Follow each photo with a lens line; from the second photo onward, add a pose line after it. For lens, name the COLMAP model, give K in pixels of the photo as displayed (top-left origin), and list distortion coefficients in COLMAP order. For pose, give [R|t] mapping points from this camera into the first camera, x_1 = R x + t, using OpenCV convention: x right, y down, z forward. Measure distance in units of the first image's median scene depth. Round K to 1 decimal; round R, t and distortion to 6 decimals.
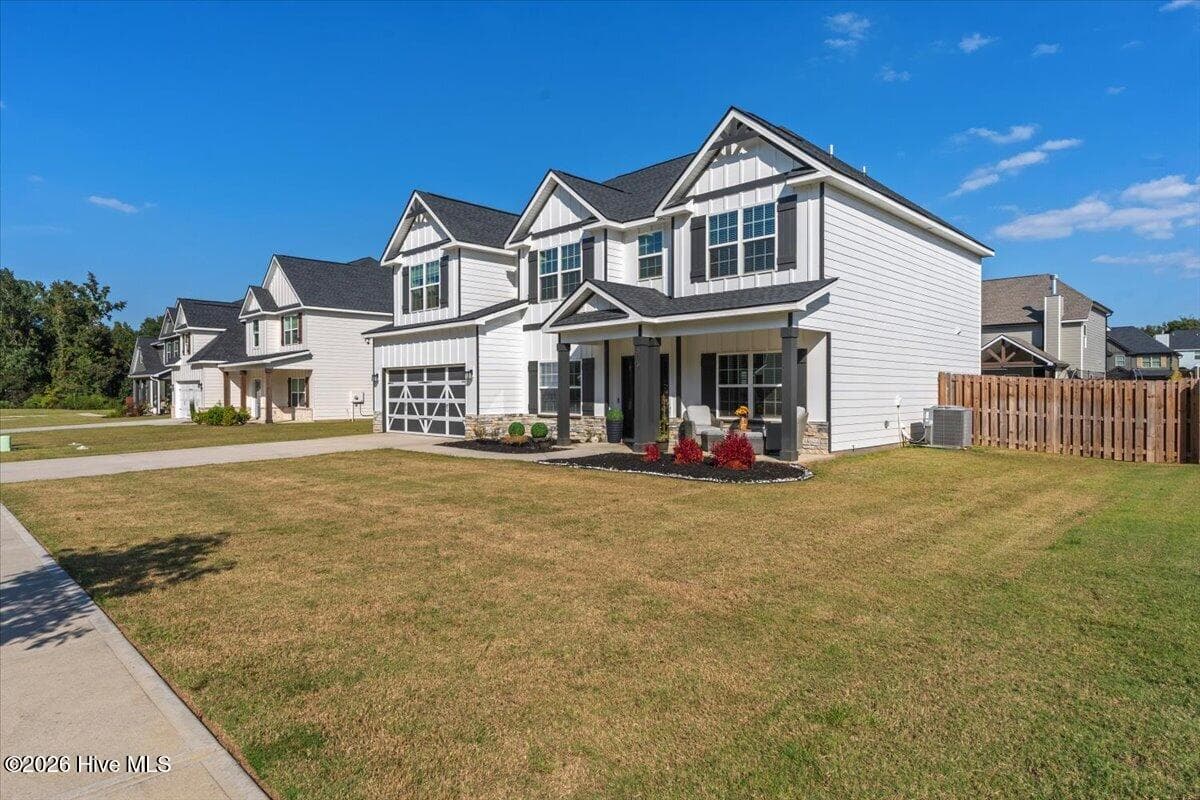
lens RADIAL K [[668.7, 0, 598.1], [0, 668.7, 399.5], [0, 0, 1]] dist [-0.005658, 0.002342]
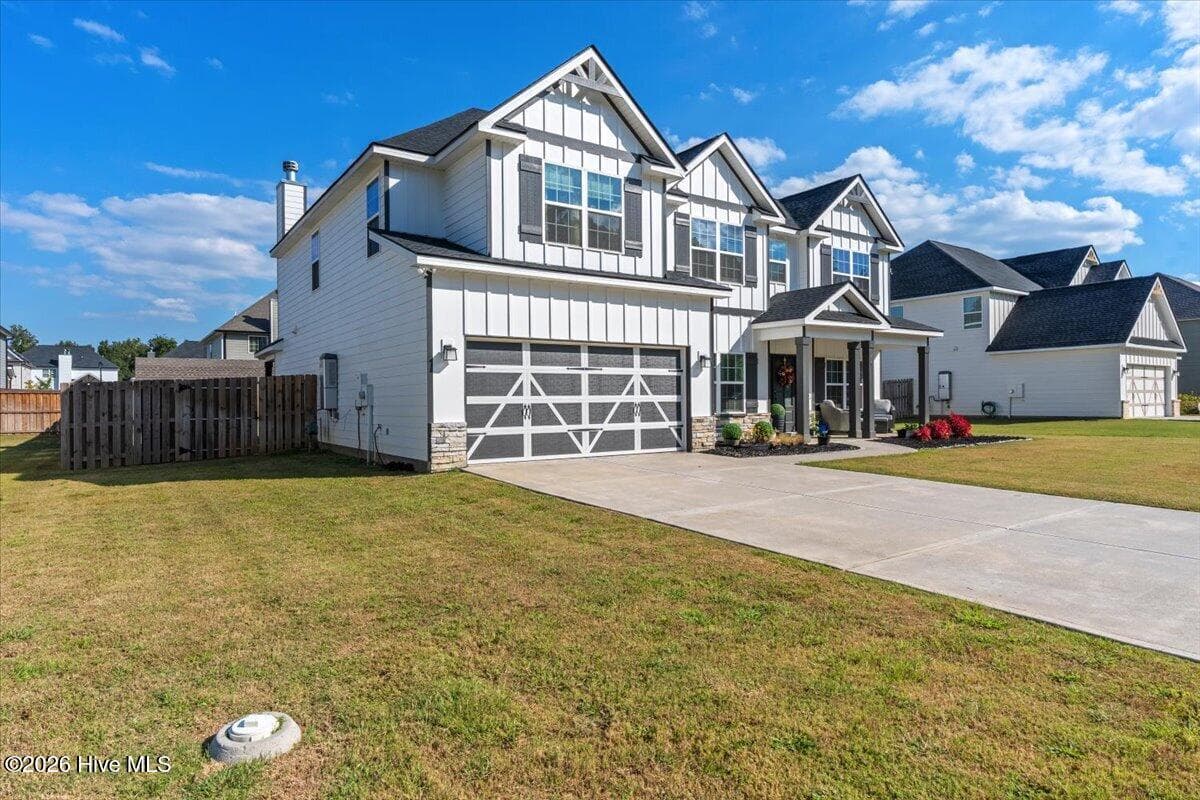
lens RADIAL K [[692.9, 0, 599.8], [0, 692.9, 397.9], [0, 0, 1]] dist [-0.003938, 0.005437]
pose [[0.187627, 0.004496, 0.982230, -0.985266], [0.019955, 0.999766, -0.008388, 0.006786], [-0.982038, 0.021174, 0.187494, 0.991131]]
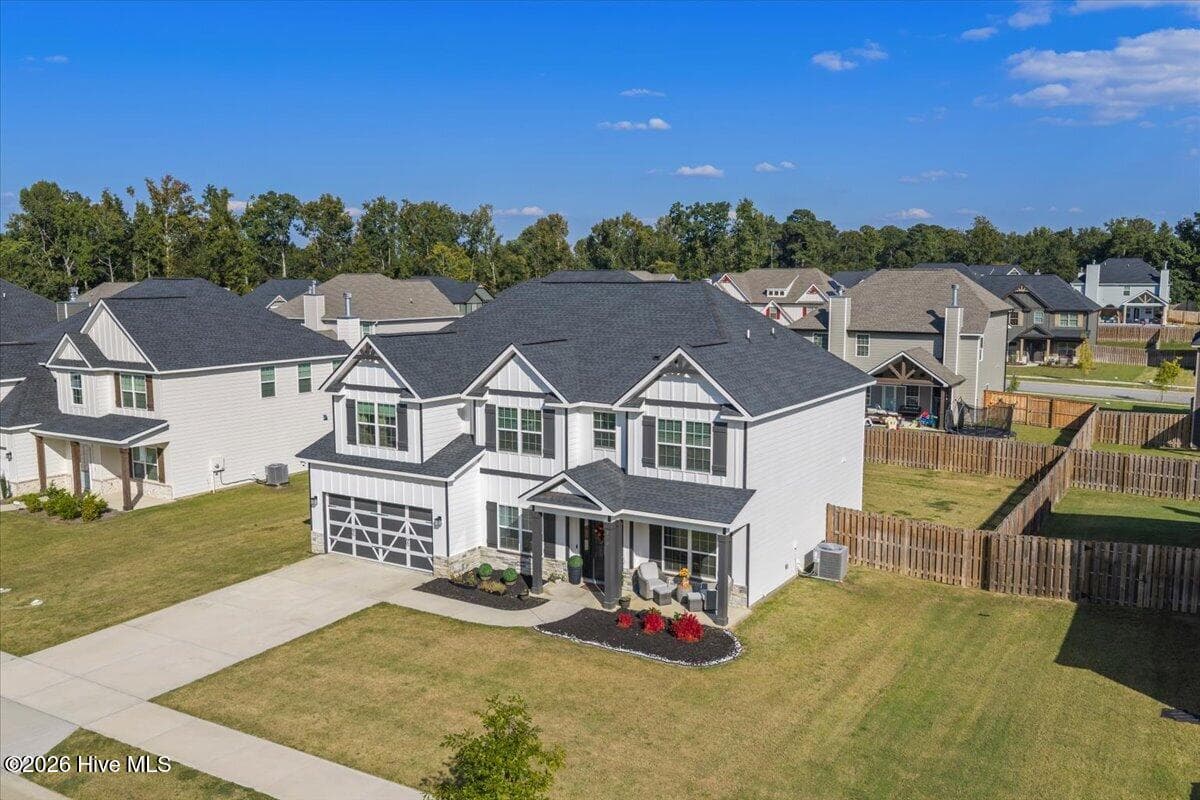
lens RADIAL K [[988.7, 0, 609.0], [0, 988.7, 400.4], [0, 0, 1]] dist [0.018320, -0.035172]
pose [[0.974055, -0.026640, 0.224738, -0.286570], [0.001239, 0.993660, 0.112419, -0.431319], [-0.226308, -0.109224, 0.967913, -0.653283]]
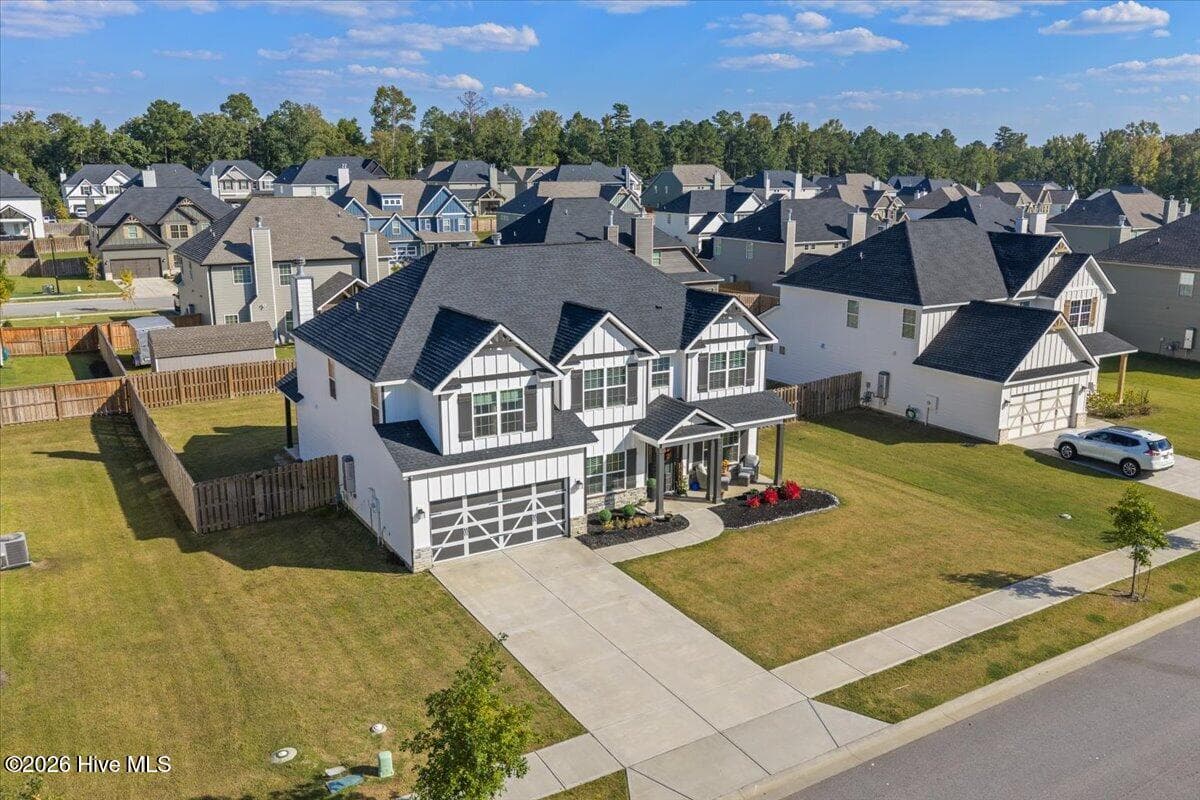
lens RADIAL K [[988.7, 0, 604.1], [0, 988.7, 398.7], [0, 0, 1]] dist [0.018320, -0.035172]
pose [[0.250437, -0.222365, 0.942250, -1.853430], [0.009877, 0.973801, 0.227186, -0.601767], [-0.968083, -0.047589, 0.246072, 0.539475]]
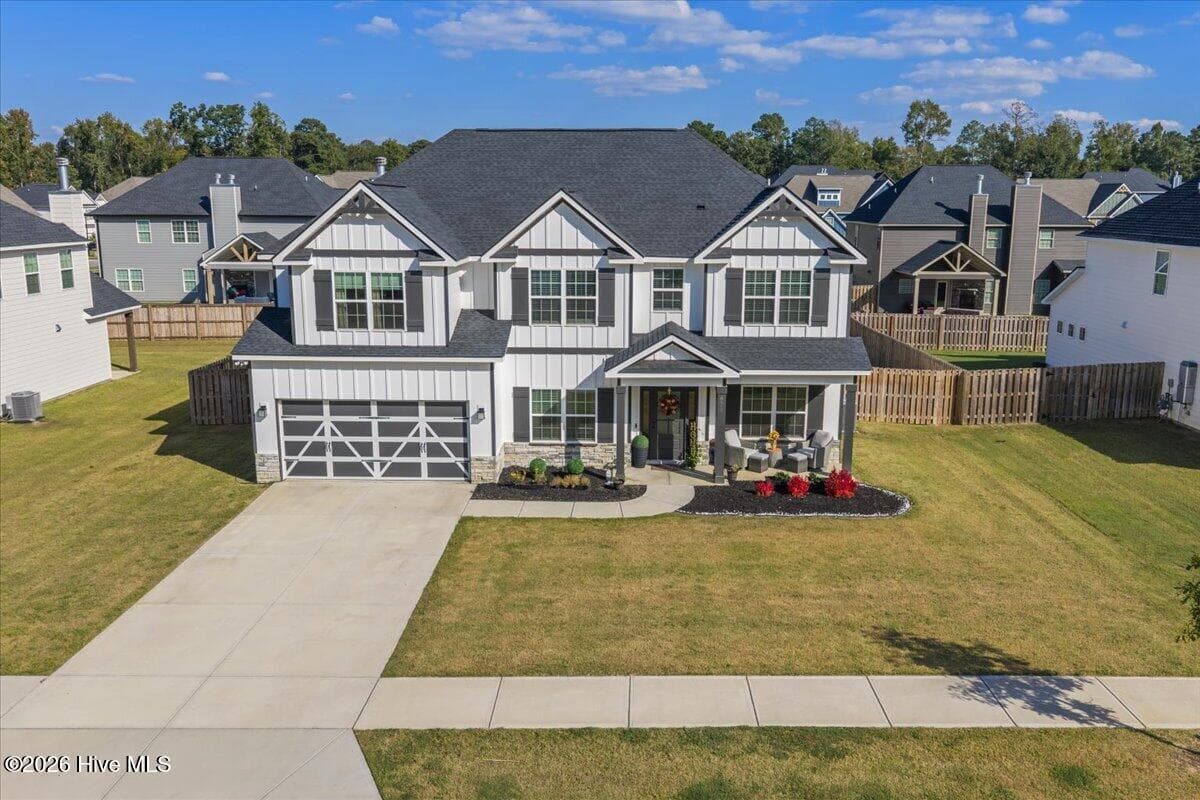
lens RADIAL K [[988.7, 0, 608.7], [0, 988.7, 404.5], [0, 0, 1]] dist [0.018320, -0.035172]
pose [[0.730221, -0.133686, 0.670004, -0.978332], [0.002865, 0.981260, 0.192669, -0.312169], [-0.683205, -0.138771, 0.716920, -0.072565]]
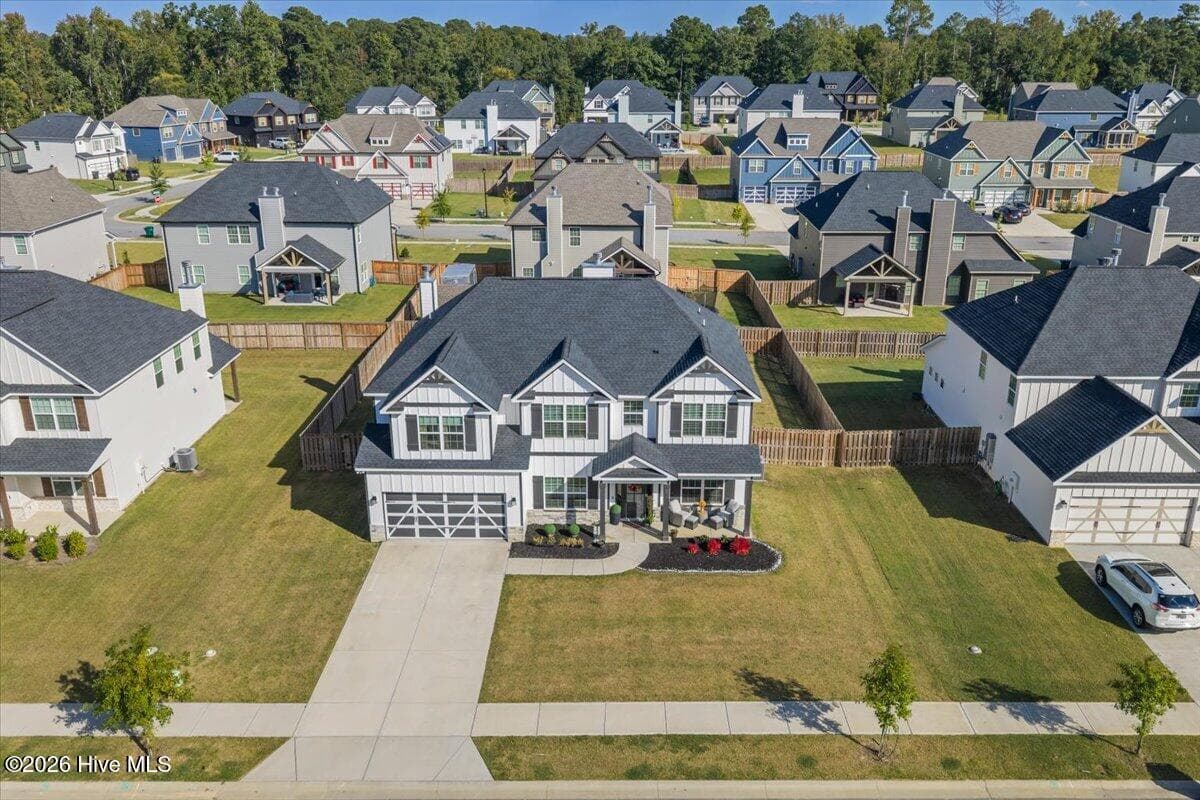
lens RADIAL K [[988.7, 0, 608.0], [0, 988.7, 397.1], [0, 0, 1]] dist [0.018320, -0.035172]
pose [[0.722820, -0.227765, 0.652421, -1.394901], [0.005307, 0.945923, 0.324349, -0.945060], [-0.691015, -0.230984, 0.684941, -0.534573]]
